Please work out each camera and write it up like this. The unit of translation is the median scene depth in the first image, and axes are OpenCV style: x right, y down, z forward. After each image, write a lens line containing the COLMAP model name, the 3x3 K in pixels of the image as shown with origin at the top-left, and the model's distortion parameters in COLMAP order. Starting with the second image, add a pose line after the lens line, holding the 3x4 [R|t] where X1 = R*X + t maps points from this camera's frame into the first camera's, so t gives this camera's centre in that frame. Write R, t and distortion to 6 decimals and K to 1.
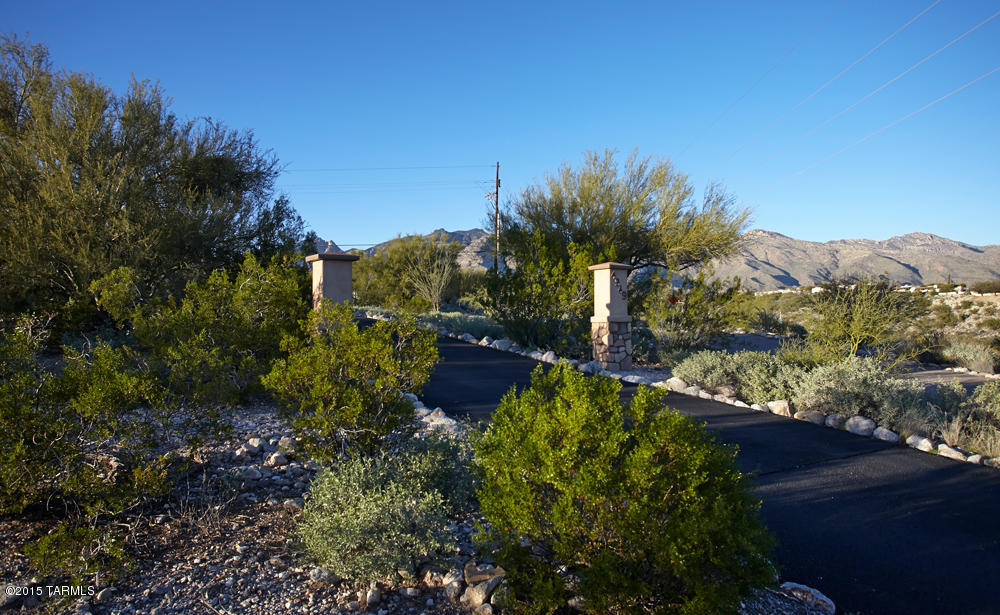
lens RADIAL K [[615.0, 0, 500.0], [0, 615.0, 307.5], [0, 0, 1]] dist [-0.002661, -0.001184]
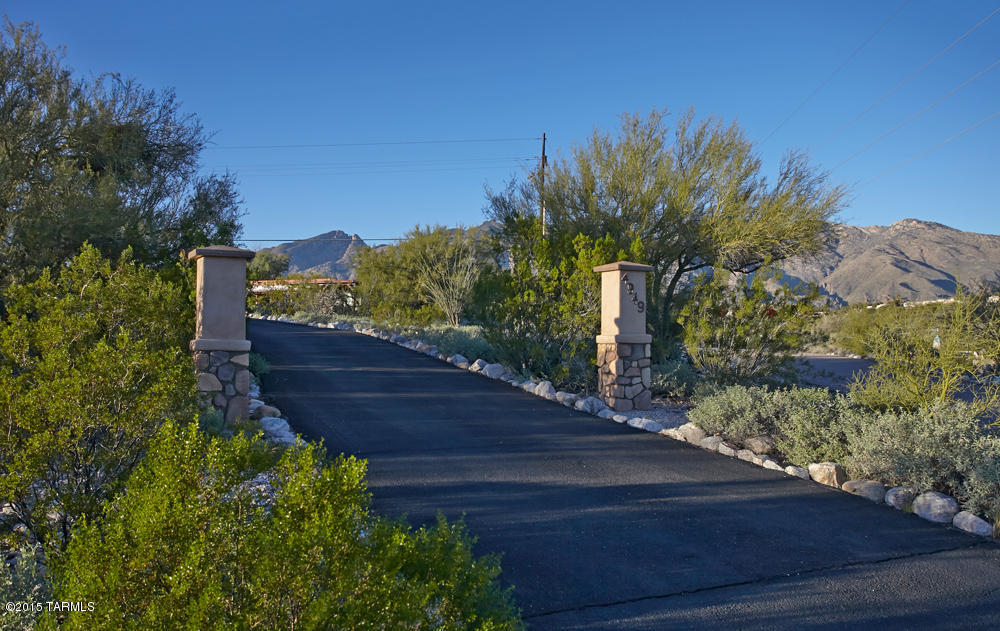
lens RADIAL K [[772.1, 0, 500.0], [0, 772.1, 315.5], [0, 0, 1]] dist [0.040732, 0.004922]
pose [[0.996053, 0.008418, -0.088365, 0.118201], [-0.008815, 0.999953, -0.004112, -0.004221], [0.088326, 0.004875, 0.996080, 0.070554]]
